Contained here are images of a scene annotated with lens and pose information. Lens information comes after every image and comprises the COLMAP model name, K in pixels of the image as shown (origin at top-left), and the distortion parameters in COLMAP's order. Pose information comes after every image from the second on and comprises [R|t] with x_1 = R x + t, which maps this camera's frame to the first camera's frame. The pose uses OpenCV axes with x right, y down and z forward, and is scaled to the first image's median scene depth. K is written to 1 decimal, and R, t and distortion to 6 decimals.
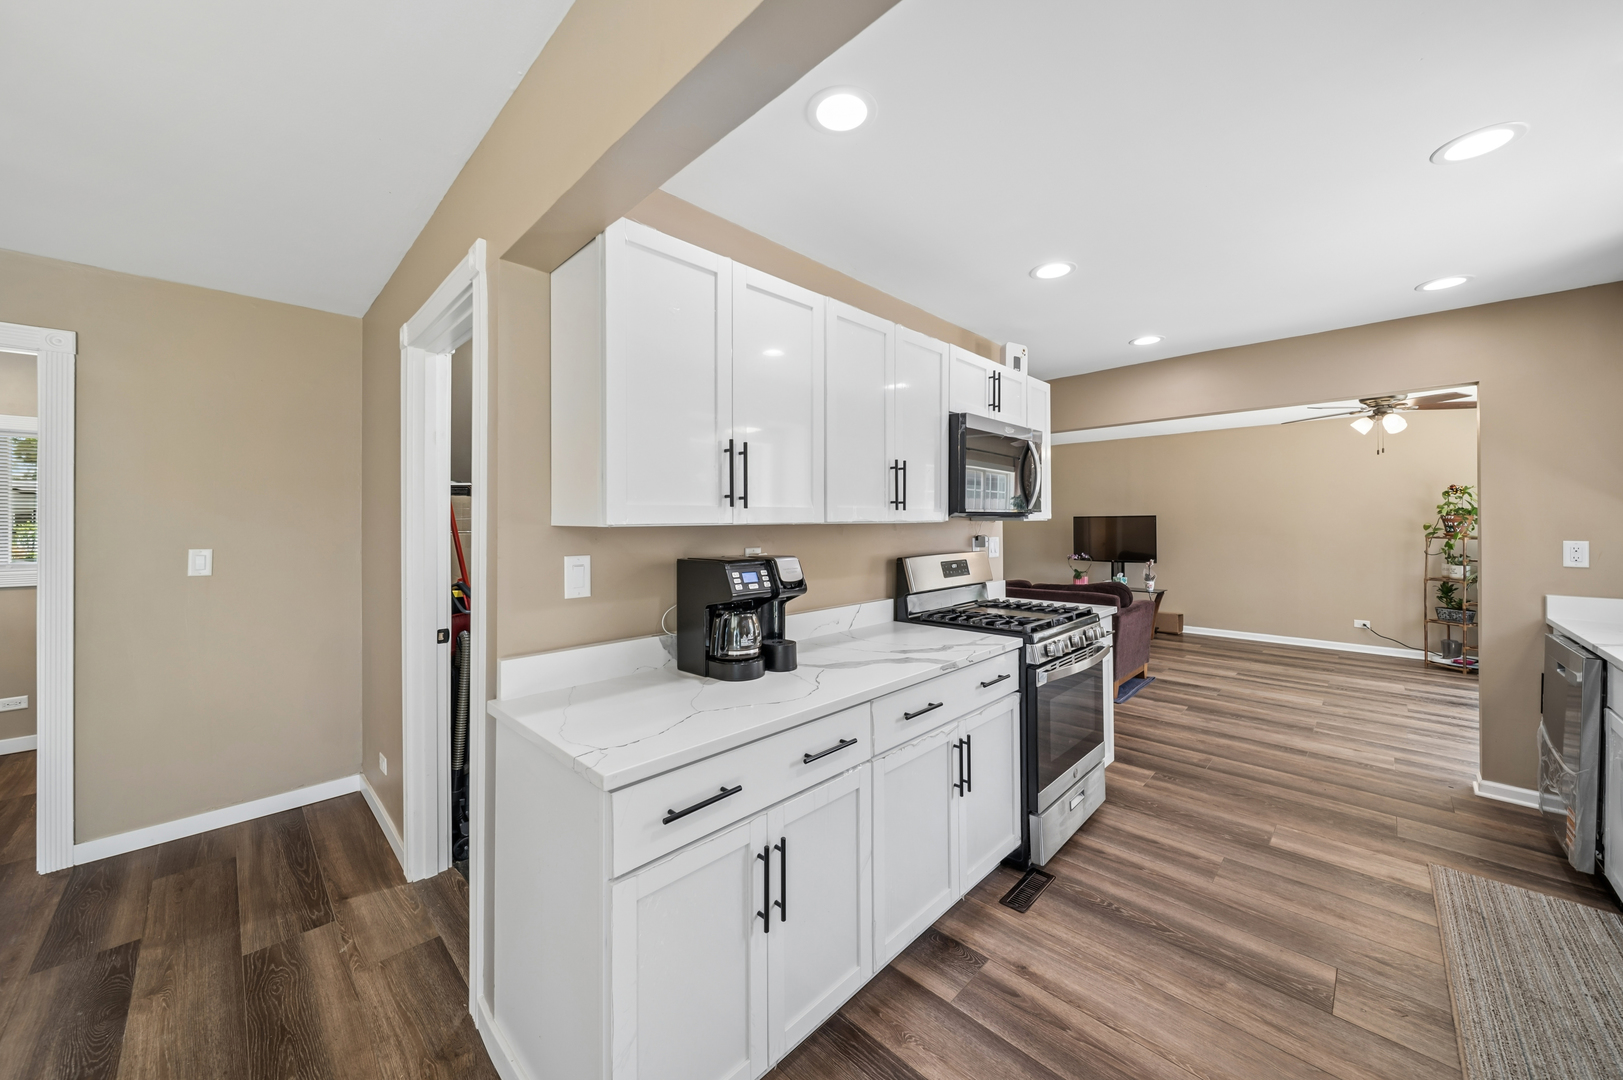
lens RADIAL K [[573.7, 0, 815.4], [0, 573.7, 529.4], [0, 0, 1]] dist [0.000201, -0.003595]
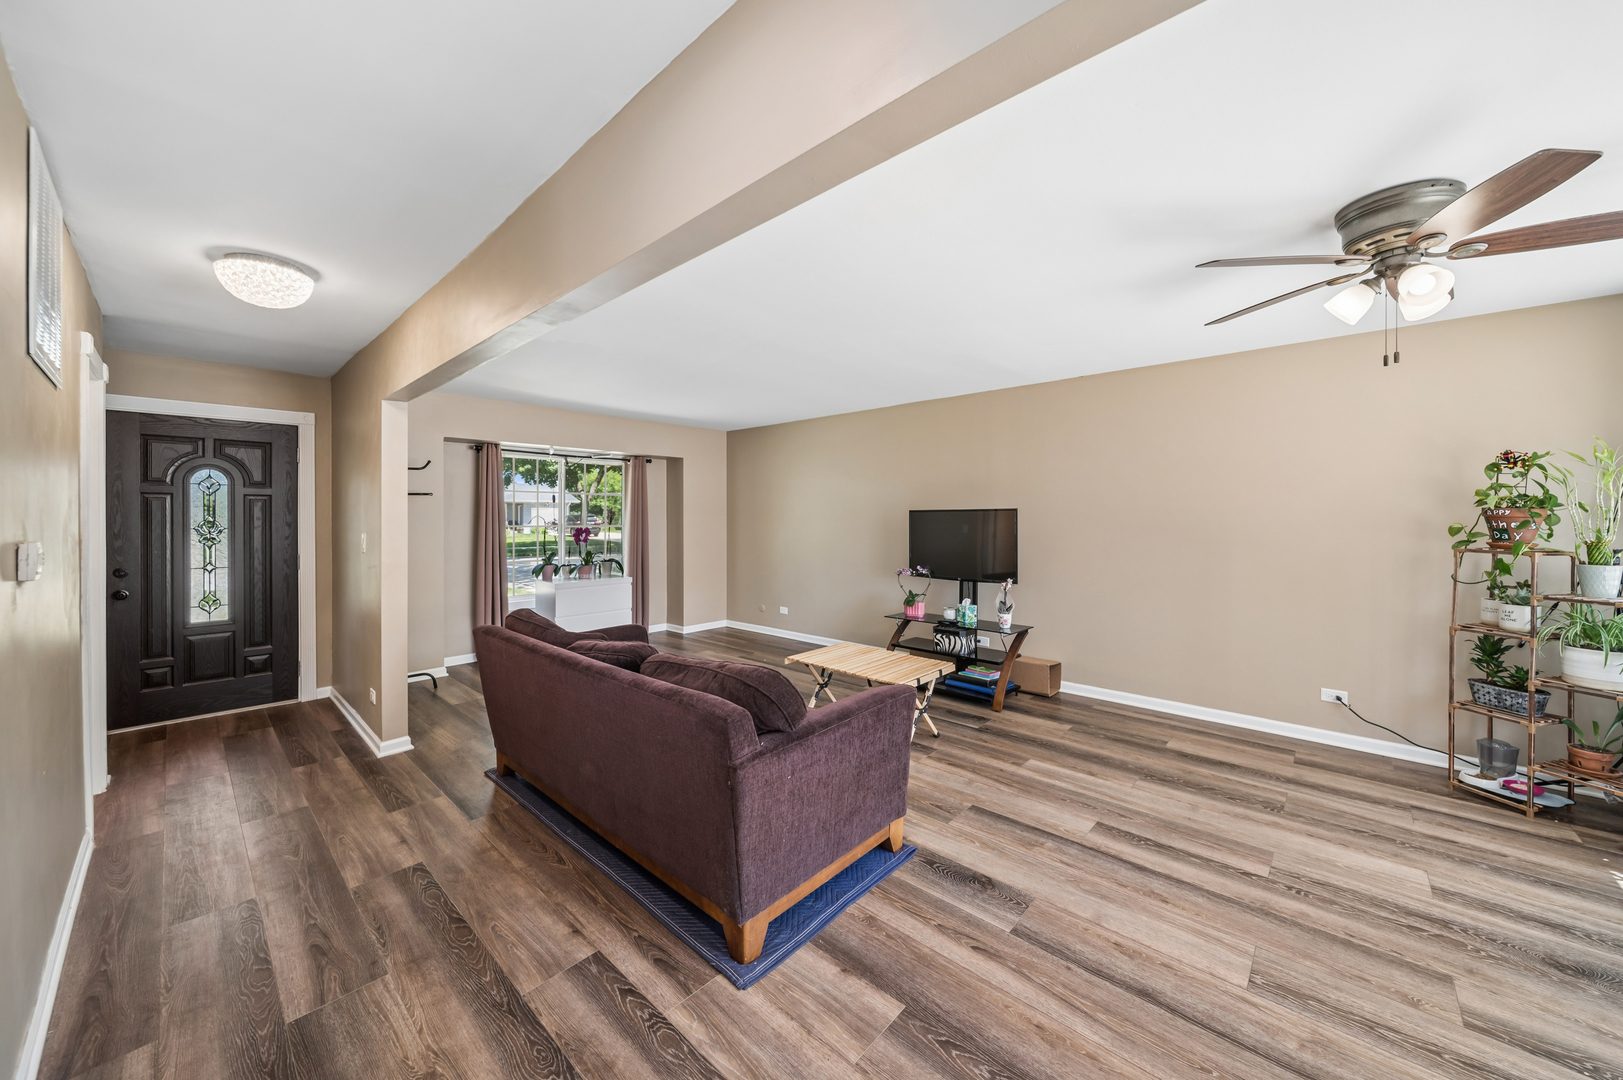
lens RADIAL K [[573.7, 0, 815.4], [0, 573.7, 529.4], [0, 0, 1]] dist [0.000201, -0.003595]
pose [[0.999163, 0.002798, 0.040816, 0.463826], [-0.003145, 0.999959, 0.008445, -0.008295], [-0.040791, -0.008566, 0.999131, 0.507018]]
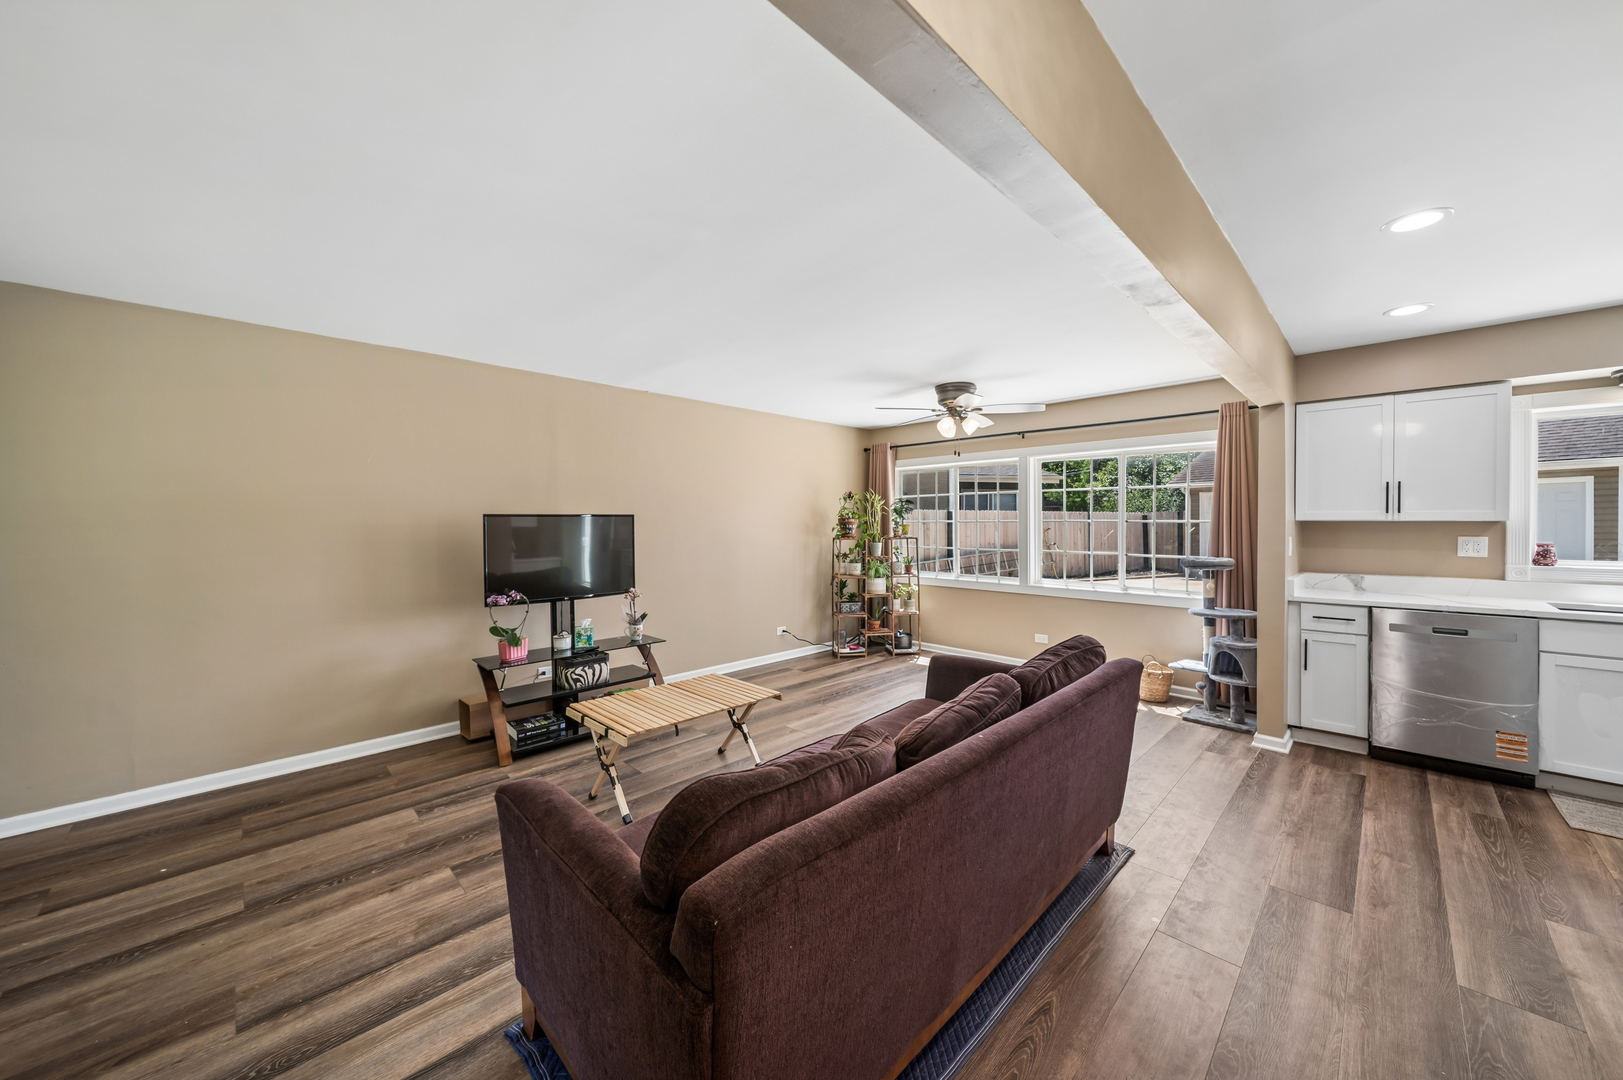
lens RADIAL K [[573.7, 0, 815.4], [0, 573.7, 529.4], [0, 0, 1]] dist [0.000201, -0.003595]
pose [[0.012349, -0.005206, 0.999910, -0.021581], [0.016106, 0.999858, 0.005007, -0.012213], [-0.999794, 0.016043, 0.012431, 1.068057]]
